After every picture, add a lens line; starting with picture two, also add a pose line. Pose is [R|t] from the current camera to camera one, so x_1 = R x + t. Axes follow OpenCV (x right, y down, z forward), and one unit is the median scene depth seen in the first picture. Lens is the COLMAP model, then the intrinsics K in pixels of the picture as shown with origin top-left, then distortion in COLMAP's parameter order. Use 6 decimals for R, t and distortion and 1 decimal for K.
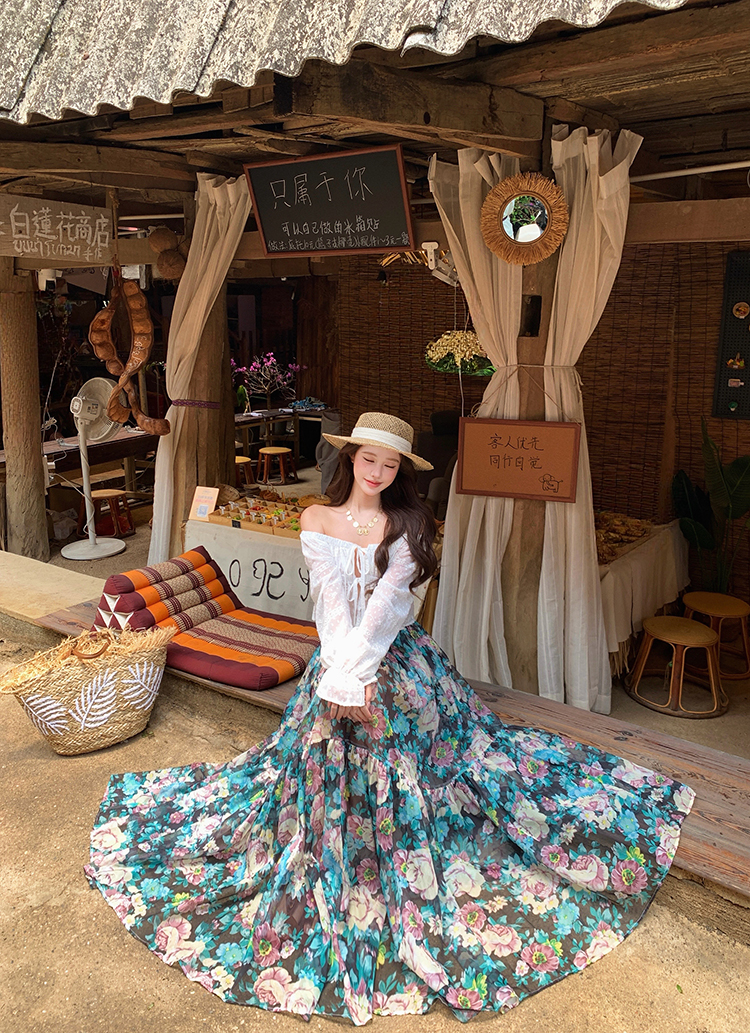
lens RADIAL K [[853.1, 0, 399.3], [0, 853.1, 528.0], [0, 0, 1]] dist [0.003859, -0.013698]
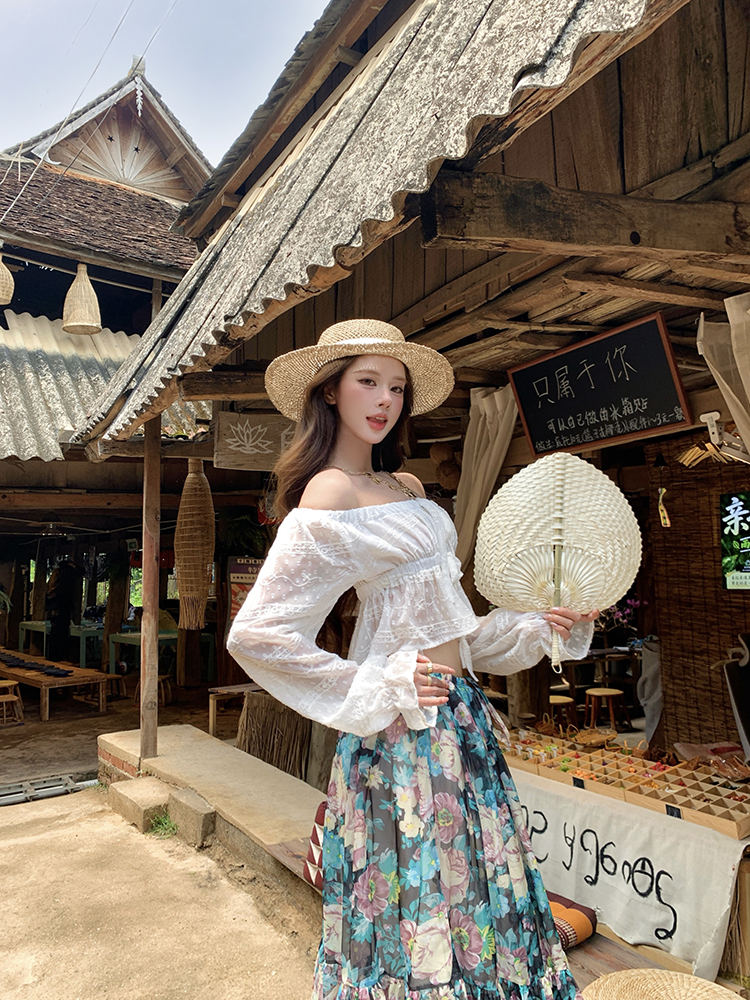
lens RADIAL K [[813.9, 0, 375.2], [0, 813.9, 478.2], [0, 0, 1]] dist [0.042229, -0.047128]
pose [[0.880367, -0.088005, -0.466056, 0.117258], [-0.088617, 0.934810, -0.343914, 0.028850], [0.465940, 0.344071, 0.815178, 0.221482]]
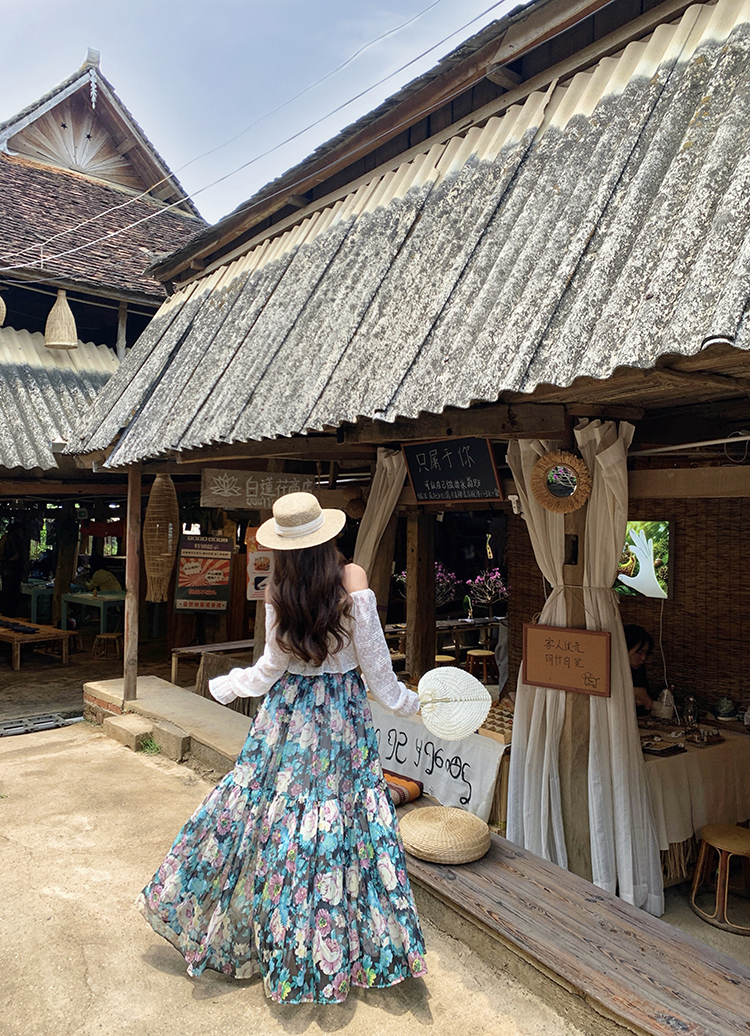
lens RADIAL K [[916.8, 0, 397.6], [0, 916.8, 472.3], [0, 0, 1]] dist [0.096466, -0.181742]
pose [[0.924900, -0.020558, -0.379653, 0.432108], [-0.093119, 0.955878, -0.278614, 0.059905], [0.368630, 0.293044, 0.882178, -0.389125]]
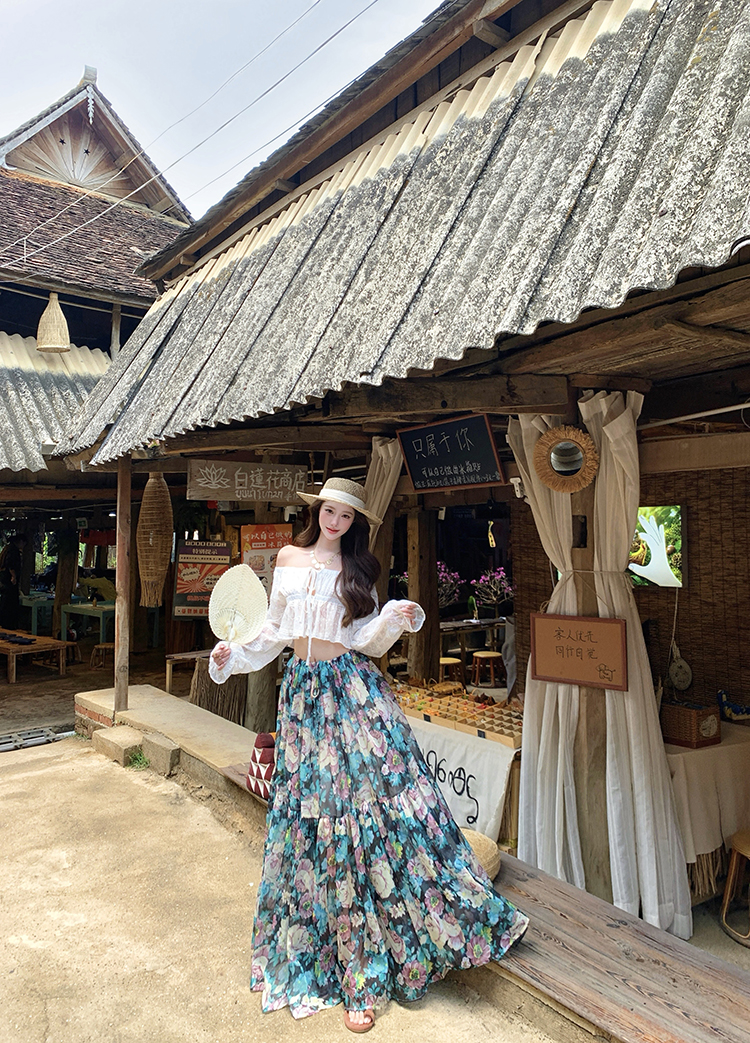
lens RADIAL K [[886.1, 0, 390.6], [0, 886.1, 444.0], [0, 0, 1]] dist [0.066126, -0.096096]
pose [[0.918336, -0.062849, -0.390781, 0.396919], [-0.074378, 0.942321, -0.326342, 0.071075], [0.388751, 0.328757, 0.860692, -0.252413]]
